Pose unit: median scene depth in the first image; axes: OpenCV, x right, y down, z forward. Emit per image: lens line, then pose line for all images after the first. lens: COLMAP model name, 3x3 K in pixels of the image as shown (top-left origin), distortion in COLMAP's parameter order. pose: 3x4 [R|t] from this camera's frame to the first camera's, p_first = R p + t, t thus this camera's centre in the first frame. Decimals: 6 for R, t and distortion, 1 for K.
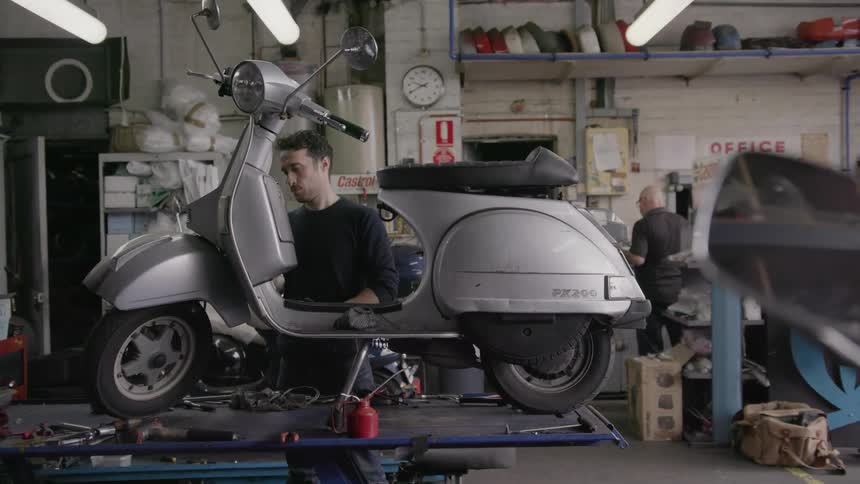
lens RADIAL K [[861.3, 0, 430.0], [0, 861.3, 242.0], [0, 0, 1]] dist [0.069510, -0.003827]
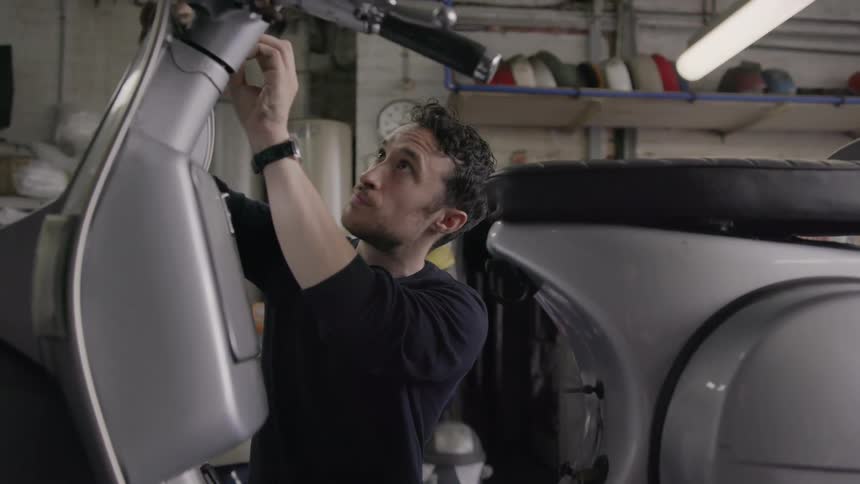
lens RADIAL K [[861.3, 0, 430.0], [0, 861.3, 242.0], [0, 0, 1]] dist [0.069510, -0.003827]
pose [[0.996317, 0.029393, 0.080546, -0.046005], [-0.022102, 0.995700, -0.089963, -0.006610], [-0.082844, 0.087851, 0.992683, 0.240745]]
